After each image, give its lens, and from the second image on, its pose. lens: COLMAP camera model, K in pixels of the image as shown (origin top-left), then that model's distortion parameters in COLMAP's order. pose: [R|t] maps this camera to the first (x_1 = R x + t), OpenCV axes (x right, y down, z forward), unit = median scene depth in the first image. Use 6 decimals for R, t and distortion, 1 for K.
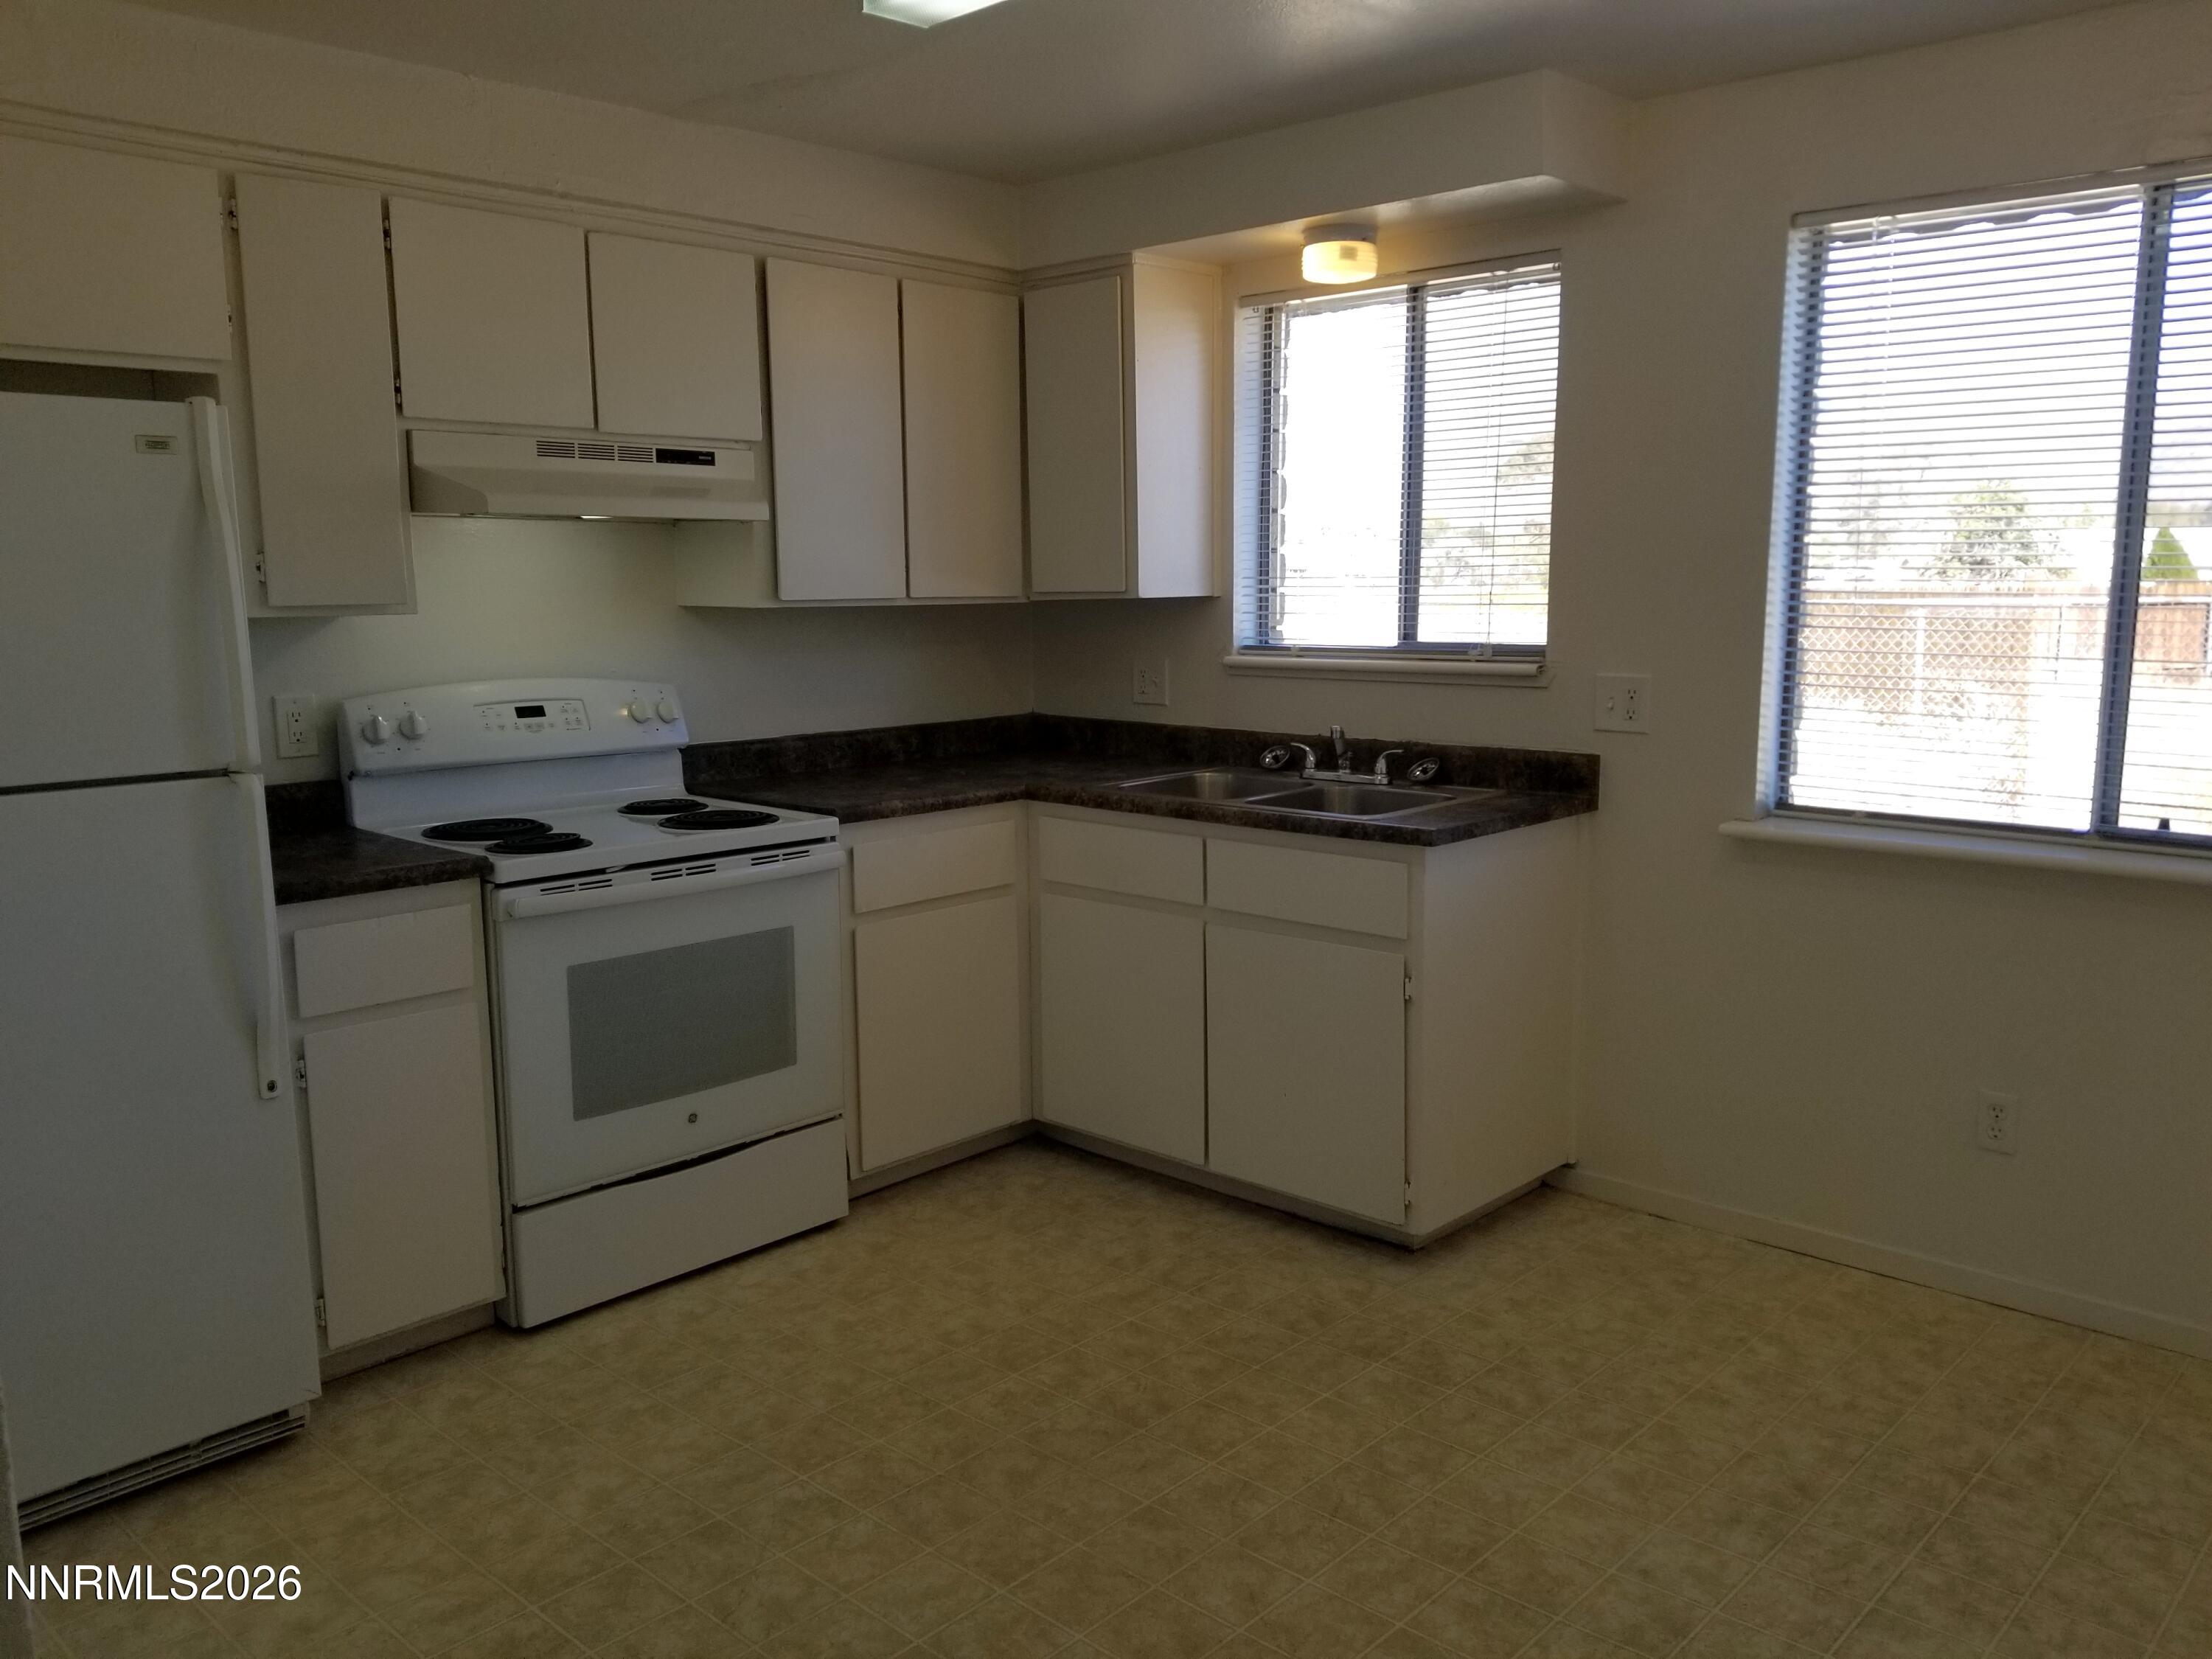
lens RADIAL K [[1704.1, 0, 1137.2], [0, 1704.1, 841.7], [0, 0, 1]] dist [0.096584, -0.145927]
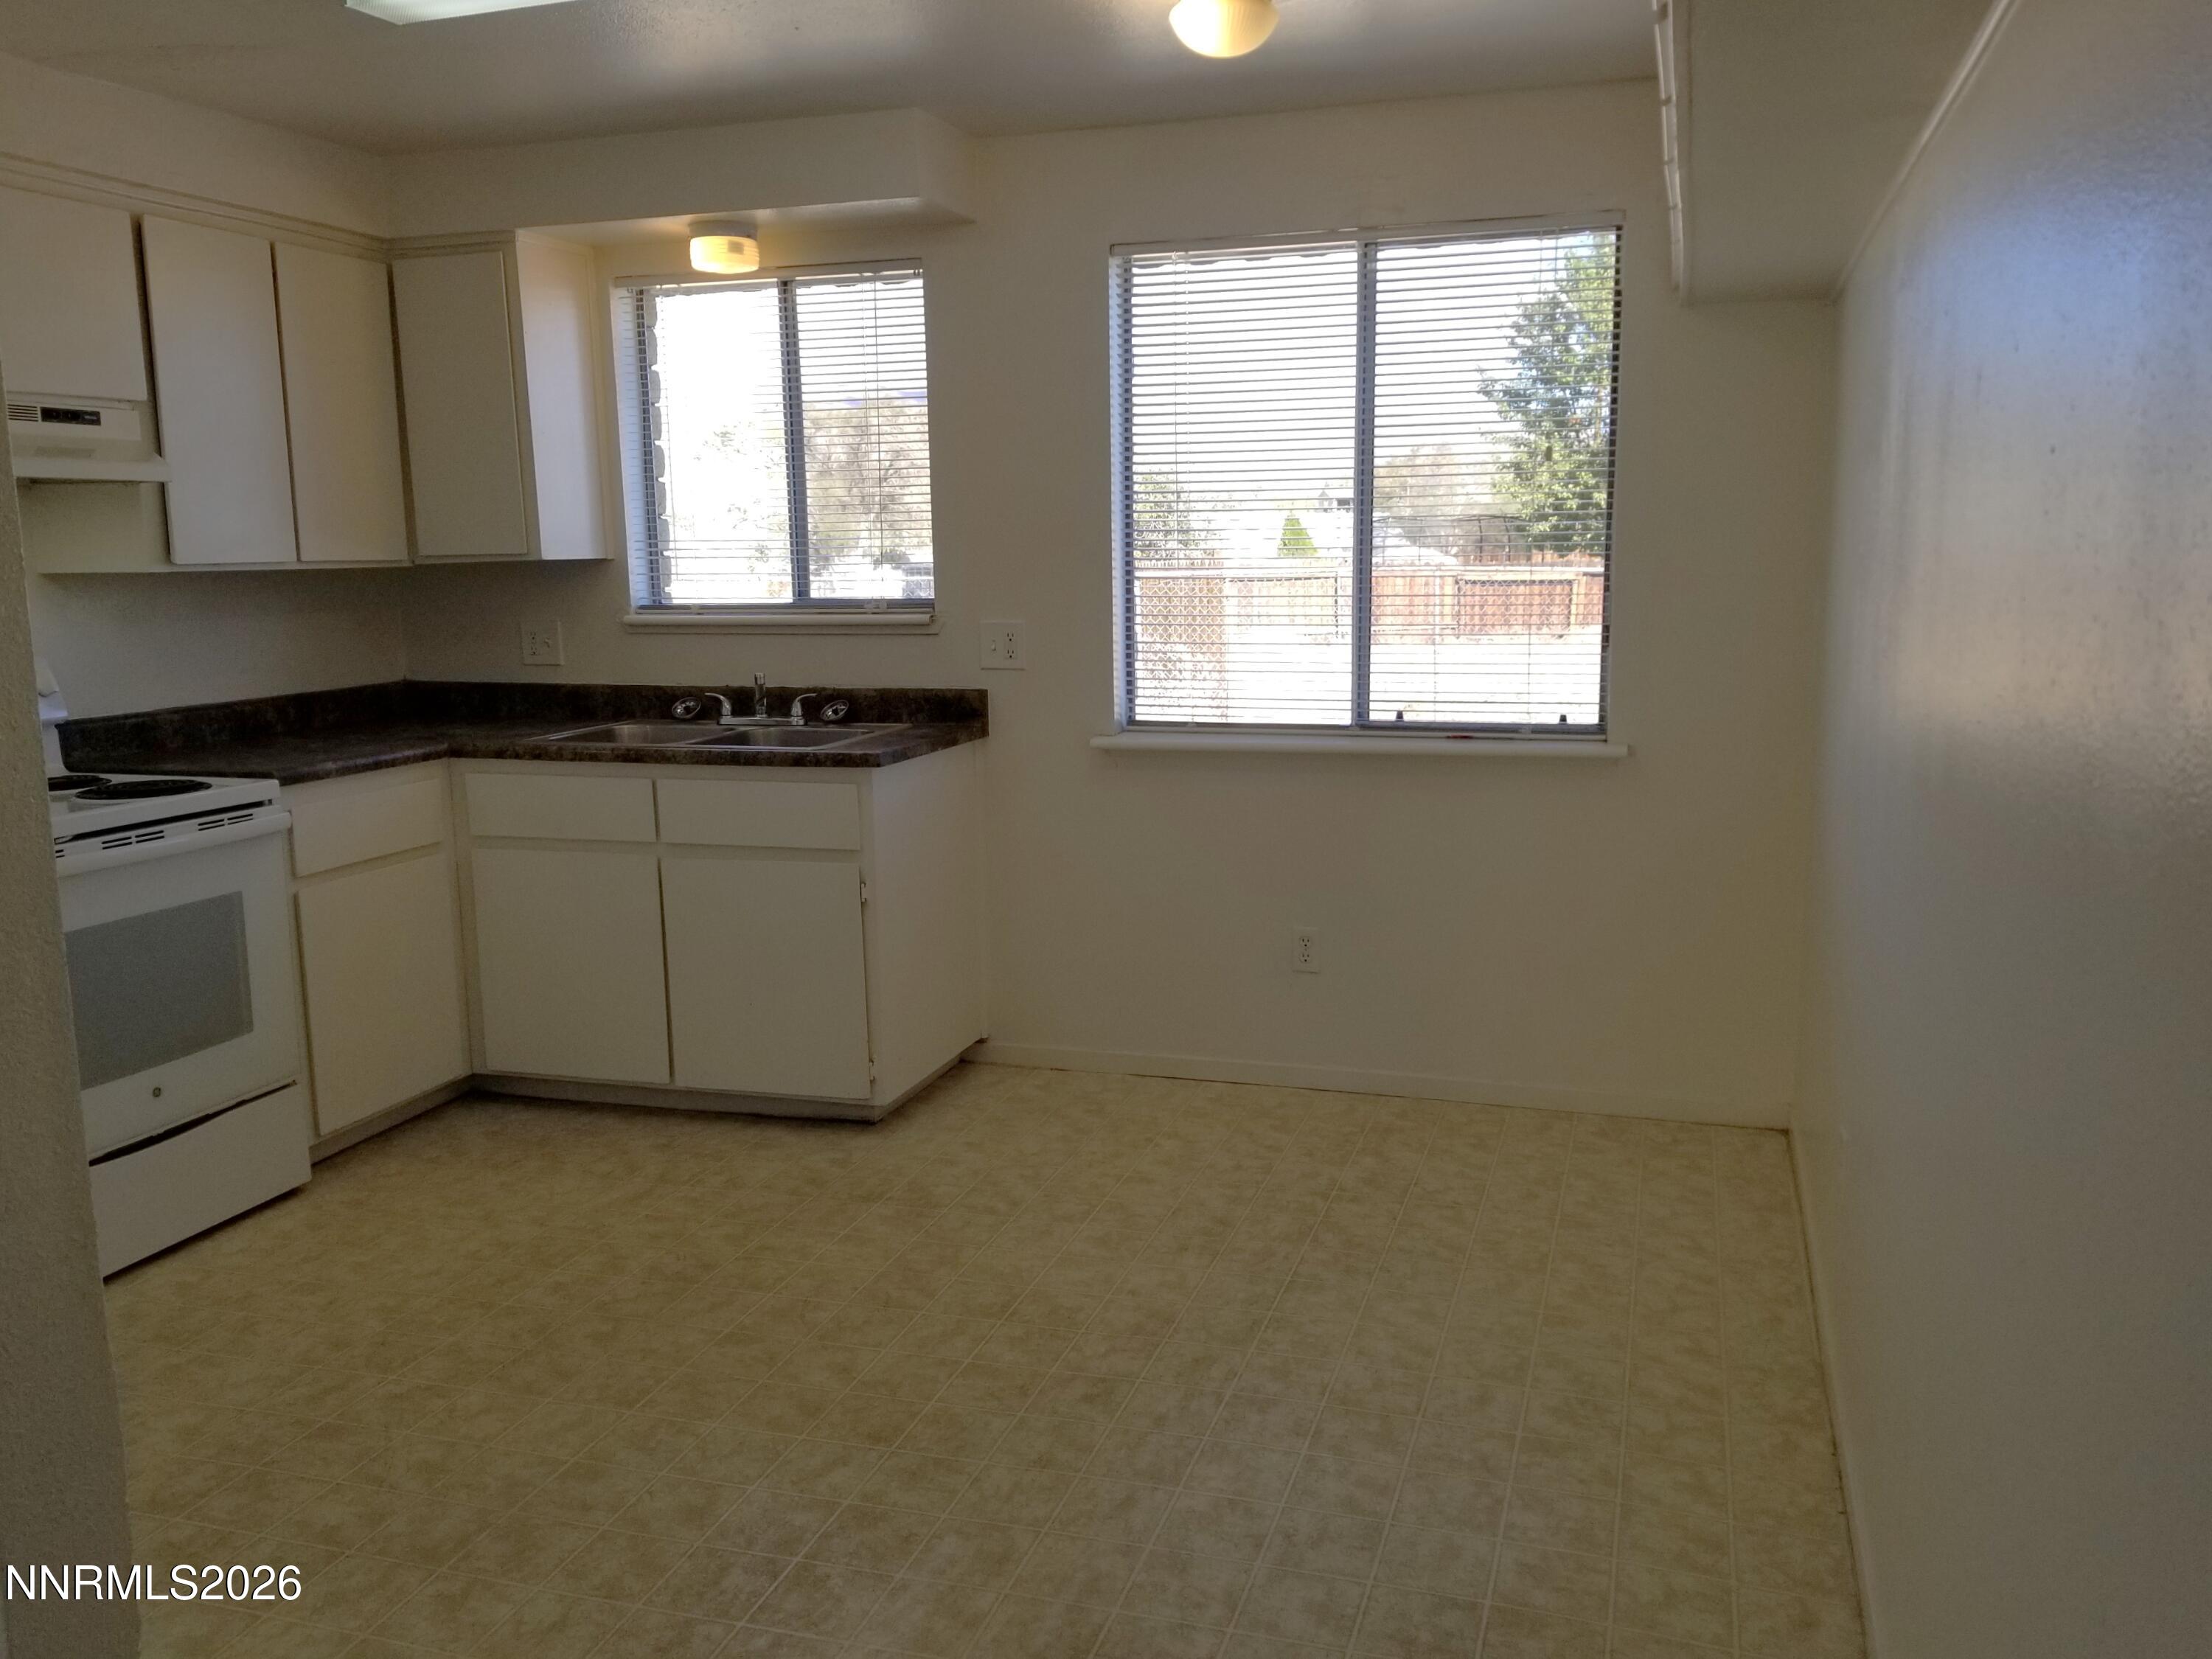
lens RADIAL K [[1759.6, 0, 1106.0], [0, 1759.6, 829.5], [0, 0, 1]] dist [0.109715, -0.160504]
pose [[0.908816, -0.074402, 0.410510, -0.164249], [0.075809, 0.997039, 0.012874, 0.037218], [-0.410252, 0.019420, 0.911765, -0.144243]]
